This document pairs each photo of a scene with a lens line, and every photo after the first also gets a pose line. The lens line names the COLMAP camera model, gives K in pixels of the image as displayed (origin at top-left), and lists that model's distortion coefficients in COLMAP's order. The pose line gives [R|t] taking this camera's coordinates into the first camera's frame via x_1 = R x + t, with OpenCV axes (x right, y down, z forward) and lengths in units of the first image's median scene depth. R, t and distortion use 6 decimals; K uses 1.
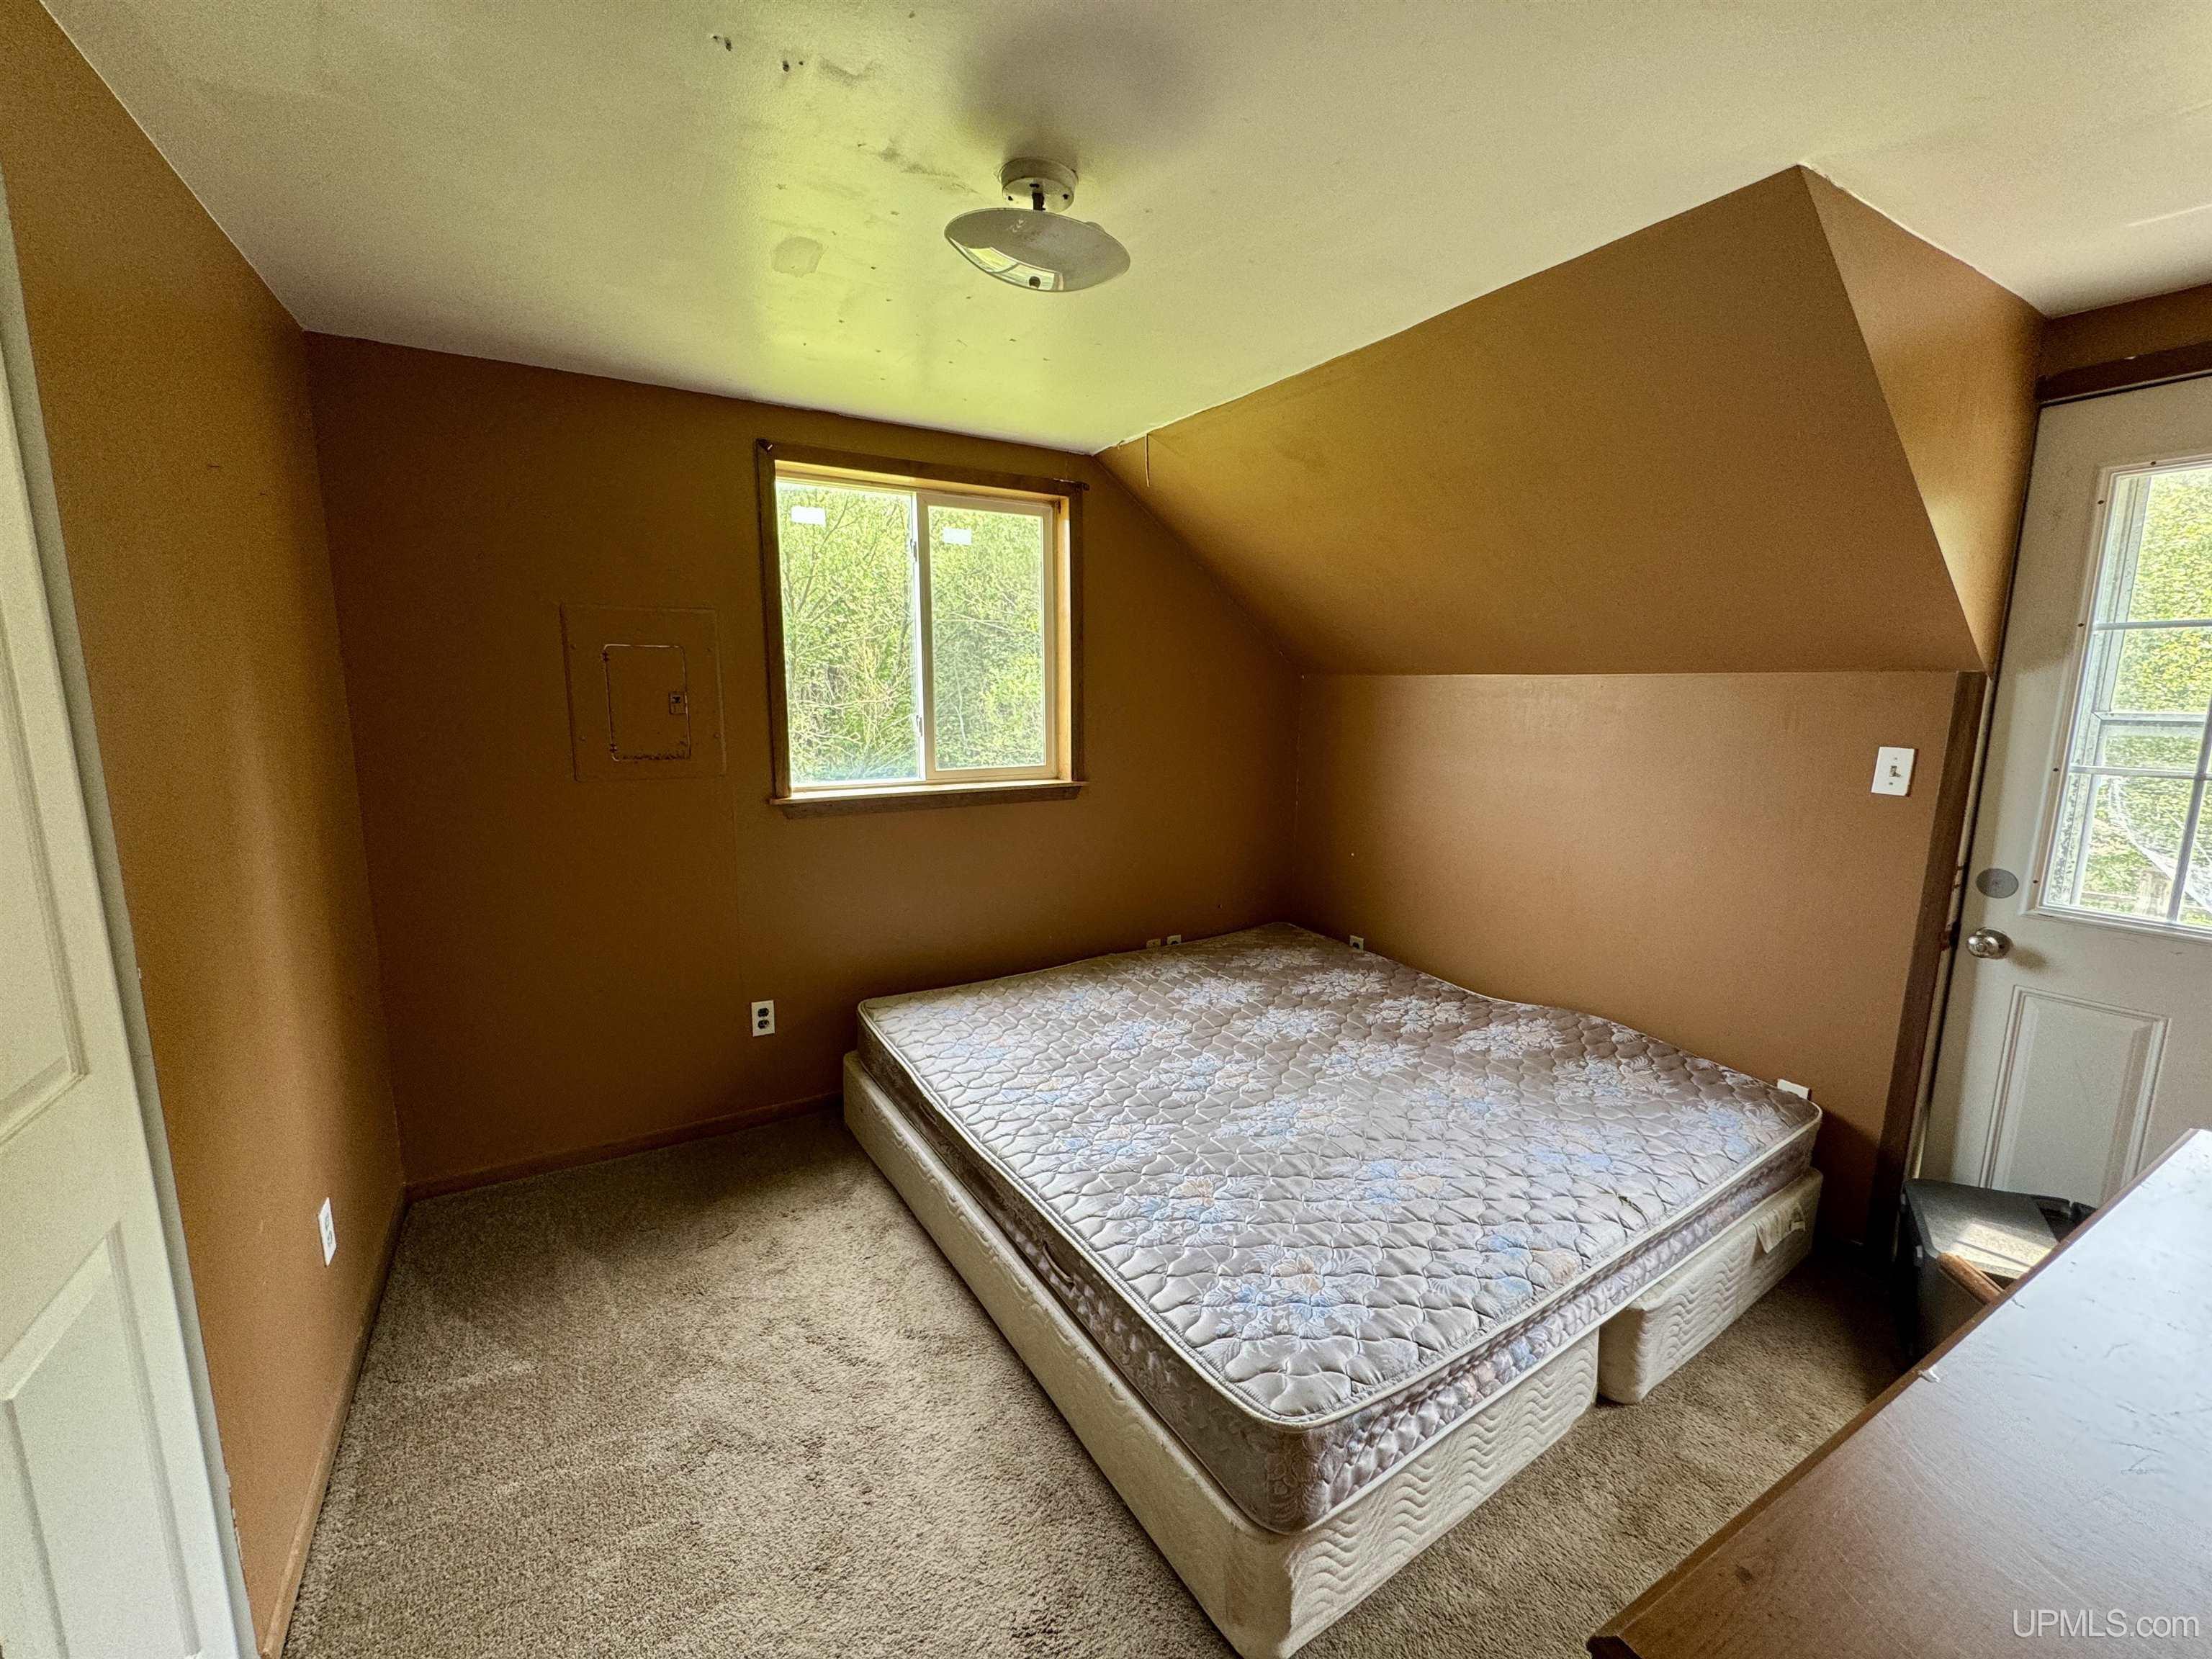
lens RADIAL K [[892.8, 0, 1107.5], [0, 892.8, 827.2], [0, 0, 1]] dist [-0.000927, 0.000240]
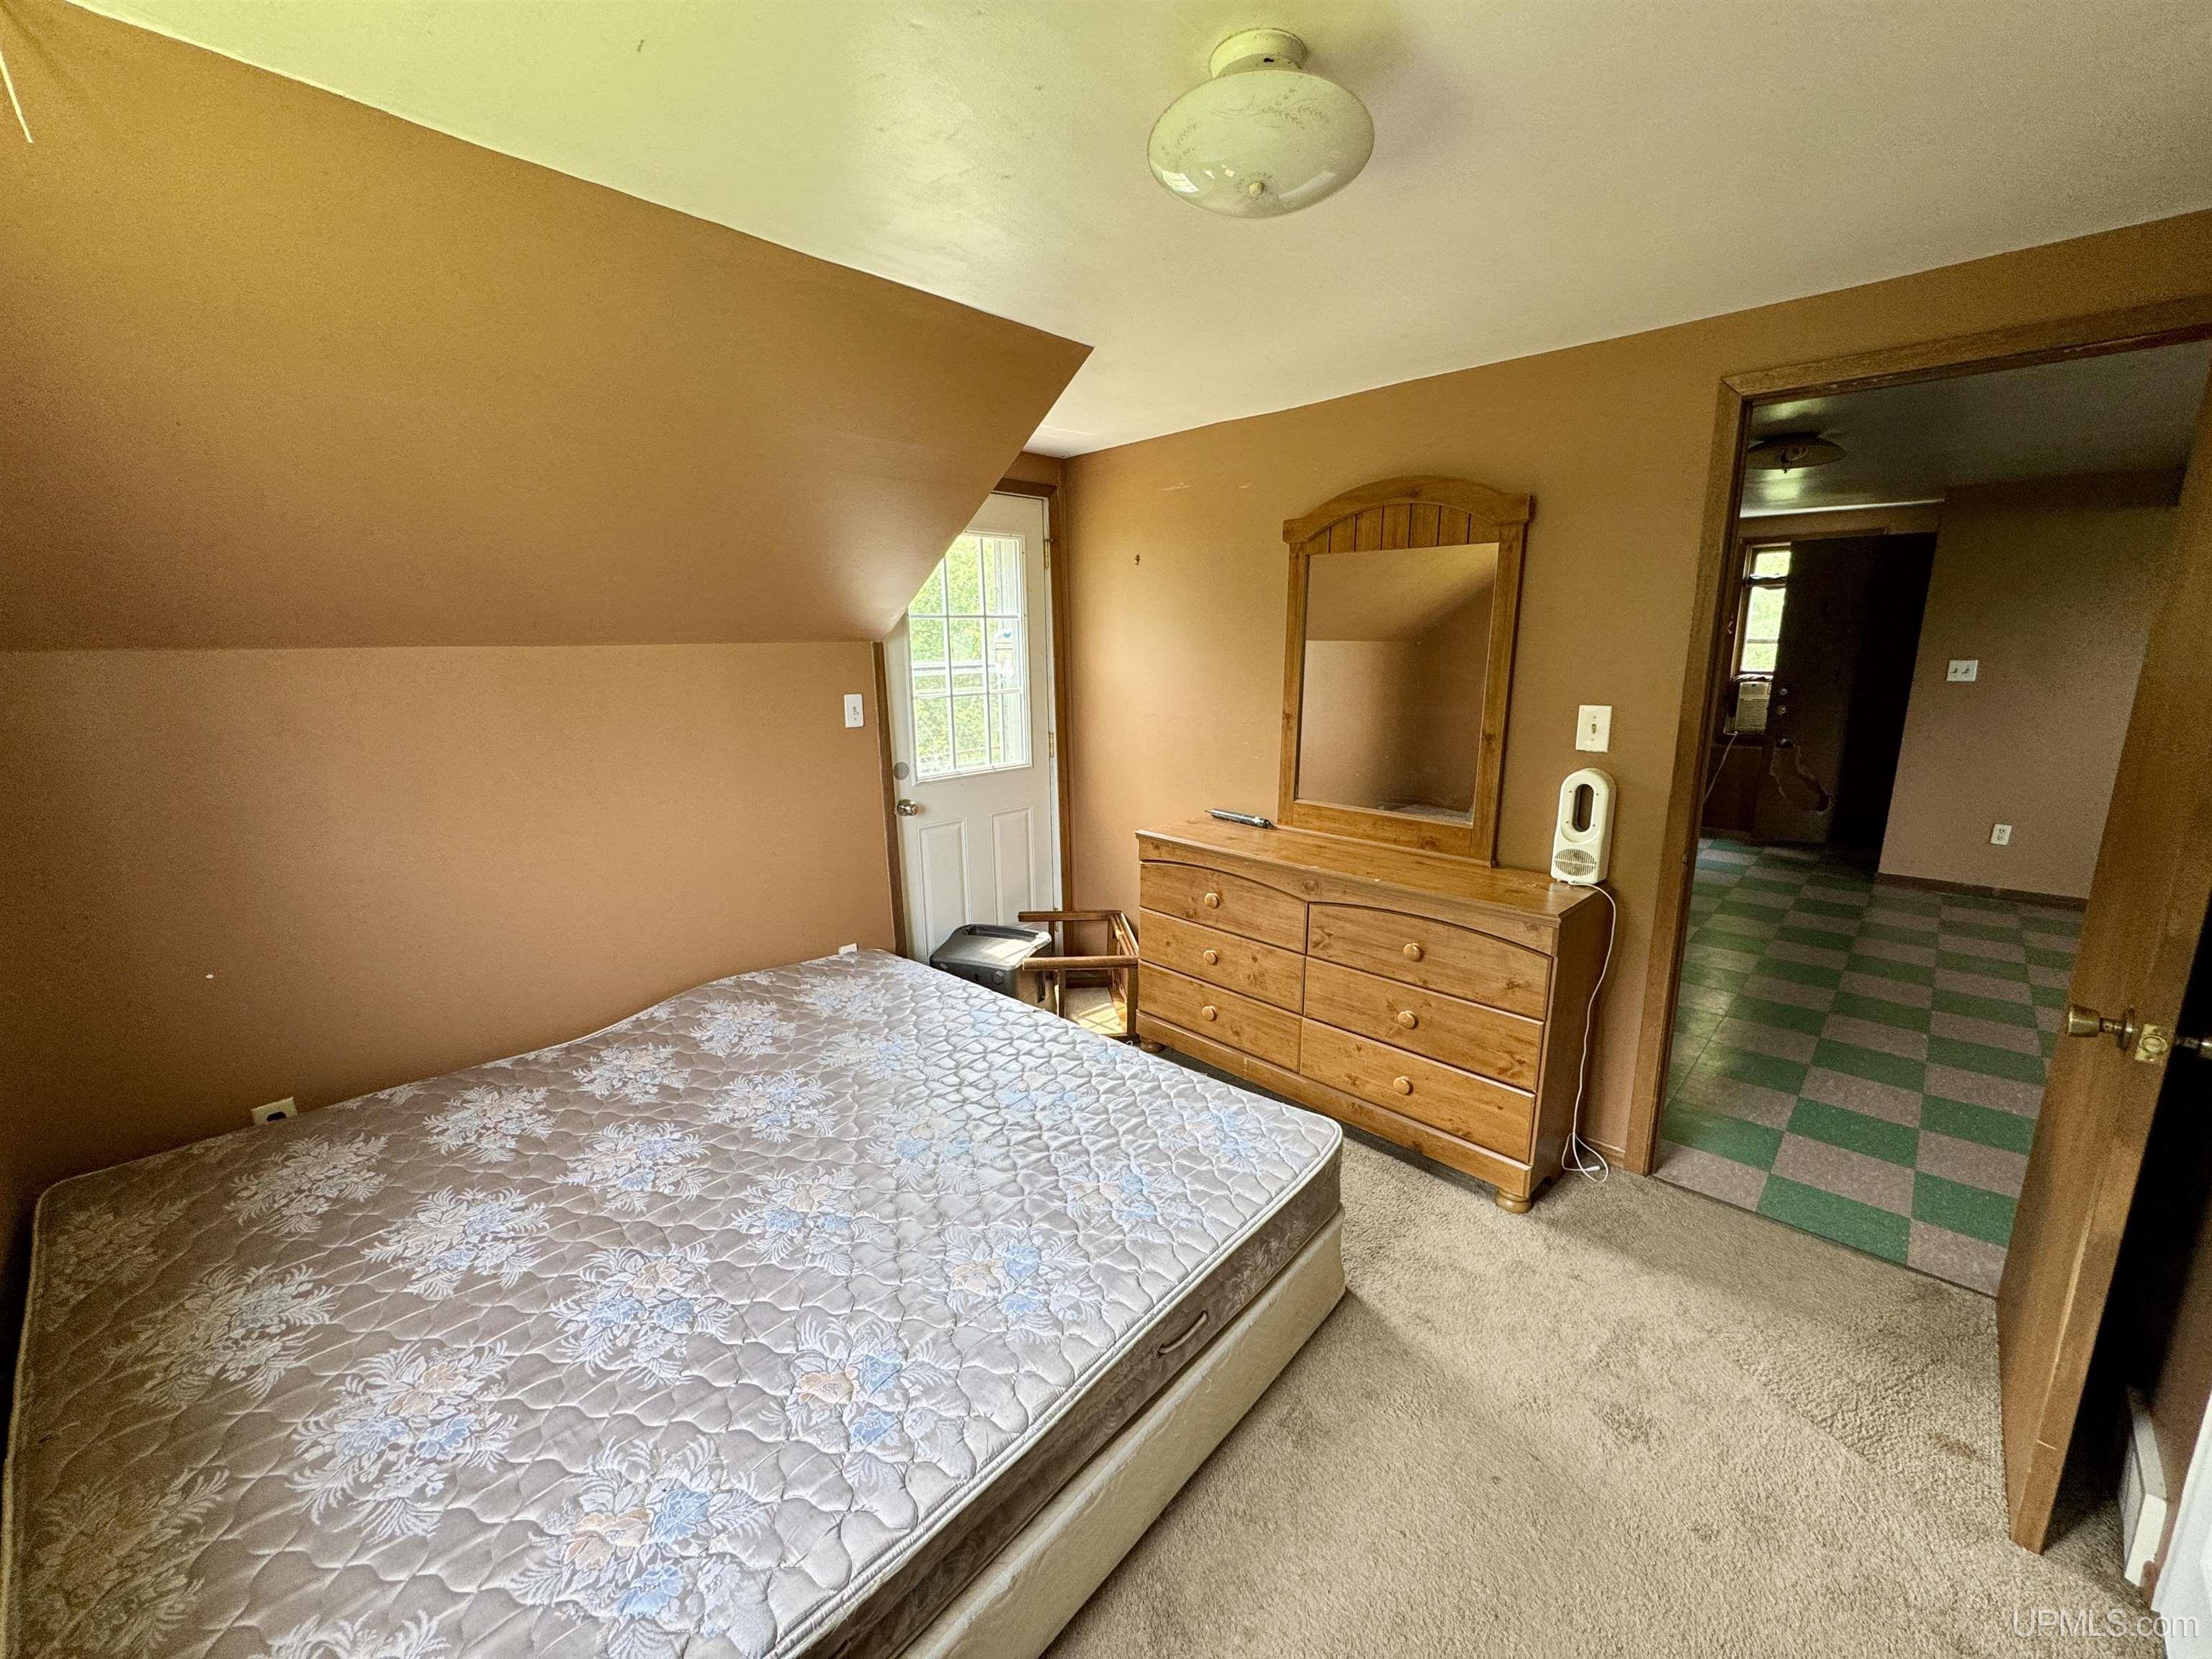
lens RADIAL K [[892.8, 0, 1107.5], [0, 892.8, 827.2], [0, 0, 1]] dist [-0.000927, 0.000240]
pose [[-0.279335, -0.205193, 0.938012, -0.491095], [0.156219, 0.954171, 0.255250, -0.144313], [-0.947400, 0.217836, -0.234479, 0.760382]]
